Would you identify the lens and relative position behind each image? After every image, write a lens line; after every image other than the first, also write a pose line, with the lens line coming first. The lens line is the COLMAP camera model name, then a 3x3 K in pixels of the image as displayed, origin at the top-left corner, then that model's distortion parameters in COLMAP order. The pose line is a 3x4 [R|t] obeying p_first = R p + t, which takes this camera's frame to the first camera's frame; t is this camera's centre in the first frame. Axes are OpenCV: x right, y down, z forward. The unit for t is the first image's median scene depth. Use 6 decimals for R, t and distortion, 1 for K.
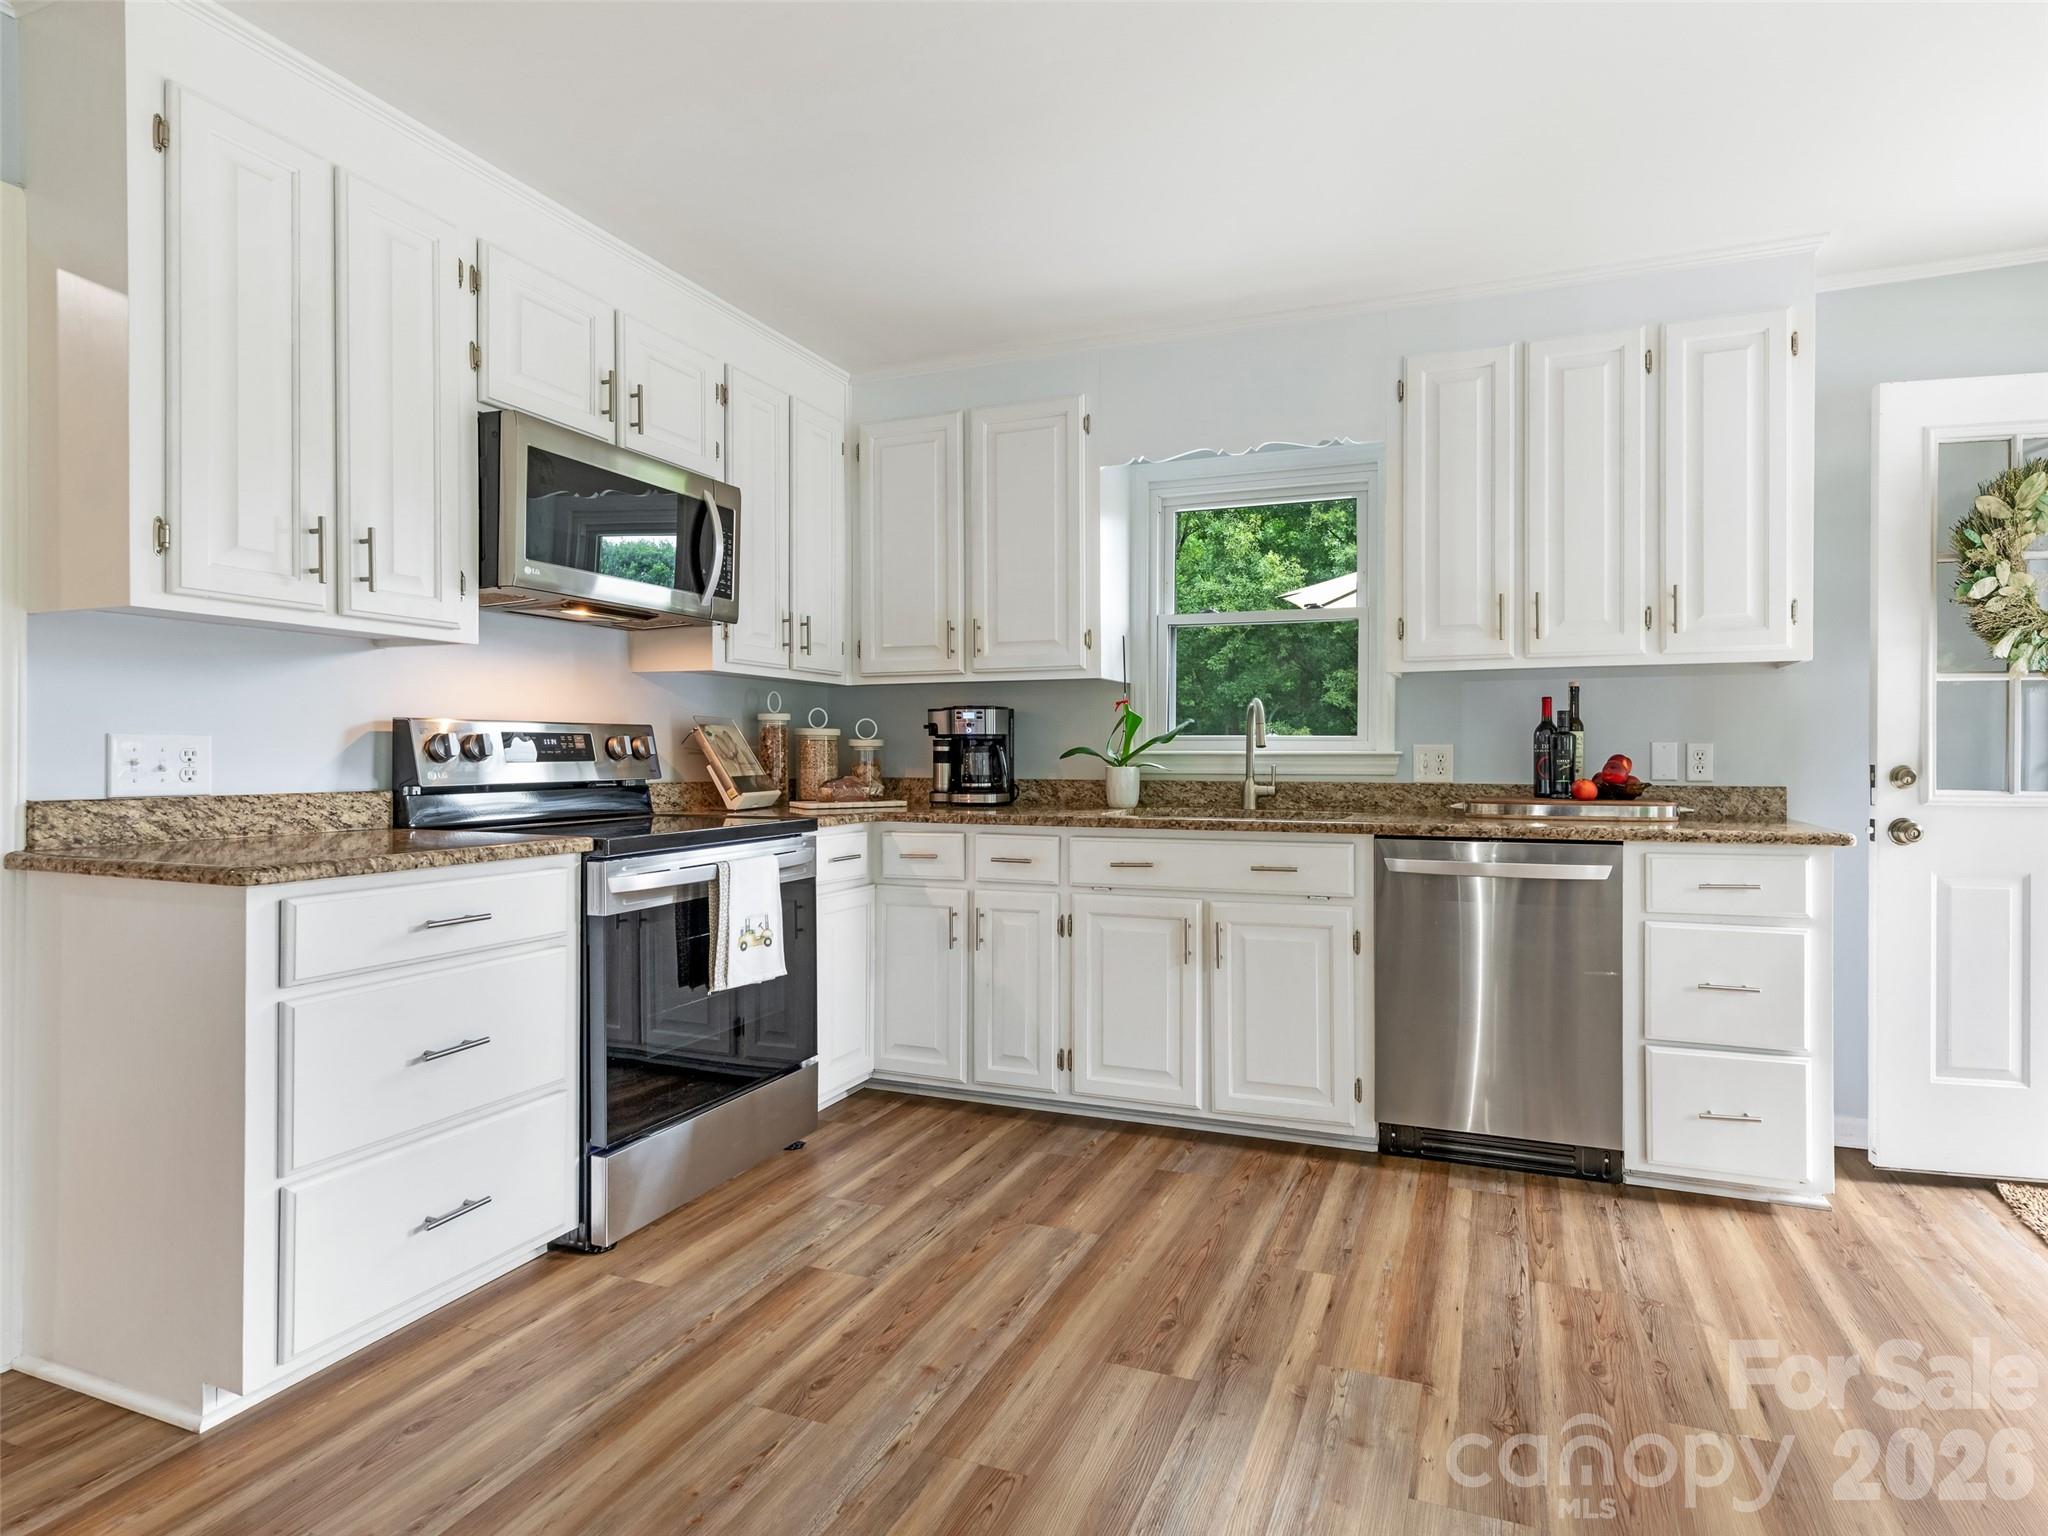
lens RADIAL K [[1092.1, 0, 1065.9], [0, 1092.1, 760.5], [0, 0, 1]] dist [0.011940, -0.001139]
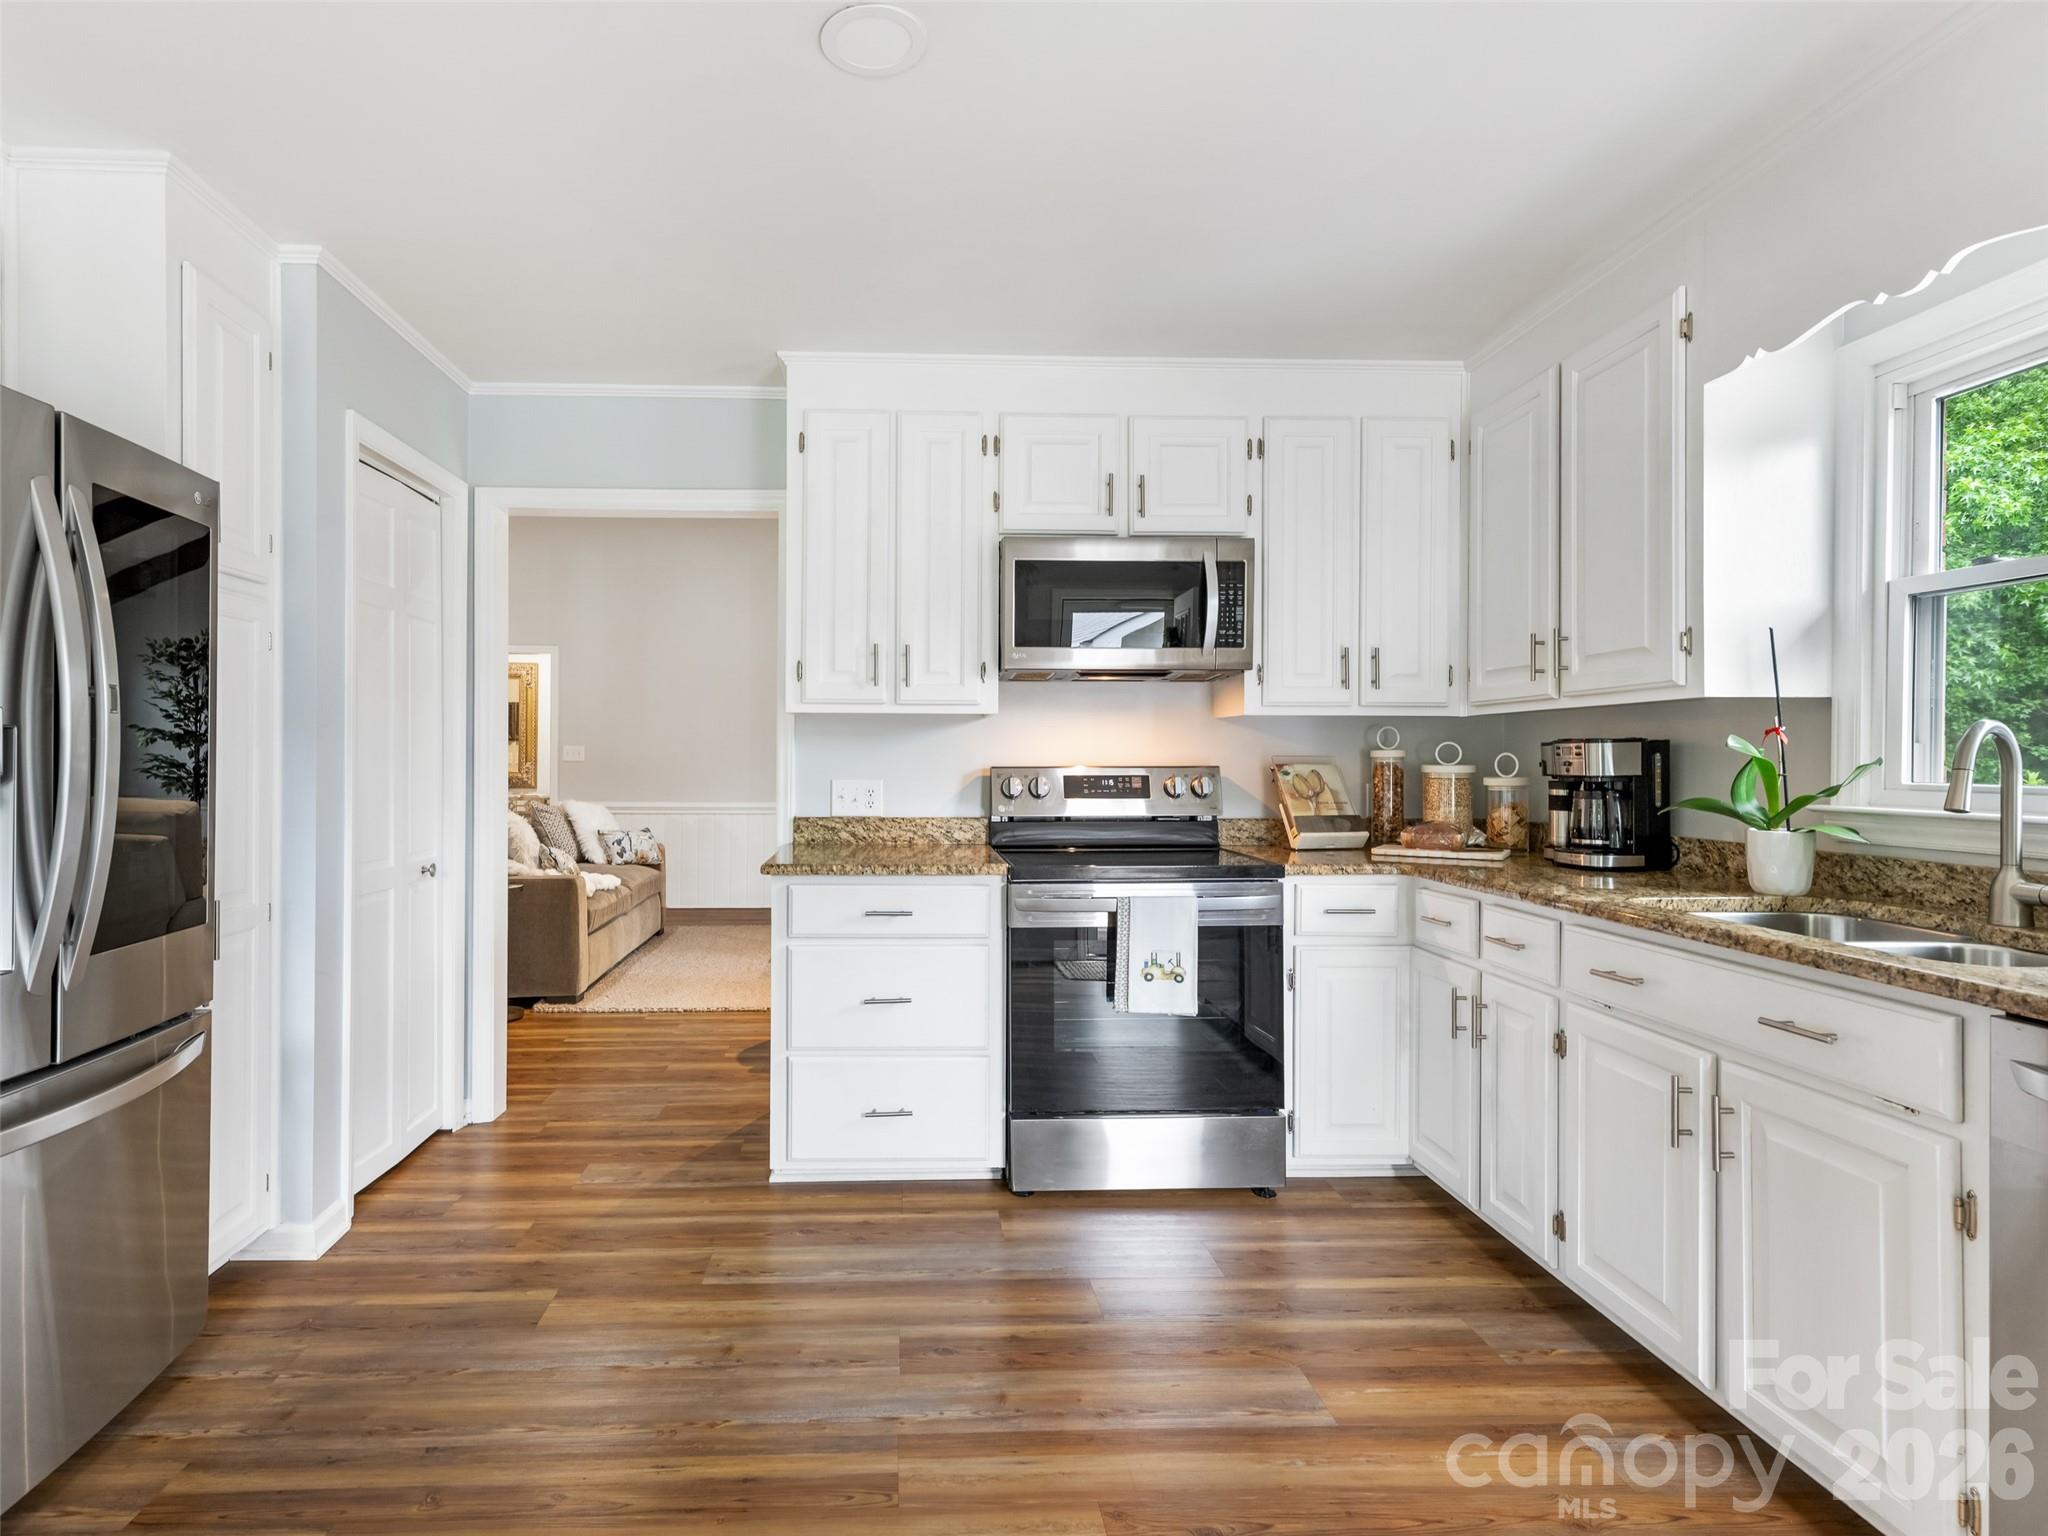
lens RADIAL K [[1092.1, 0, 1023.7], [0, 1092.1, 757.5], [0, 0, 1]] dist [0.011940, -0.001139]
pose [[0.383422, 0.003304, -0.923567, 0.582135], [-0.004636, 0.999988, 0.001653, -0.043747], [0.923562, 0.003648, 0.383433, 0.413638]]
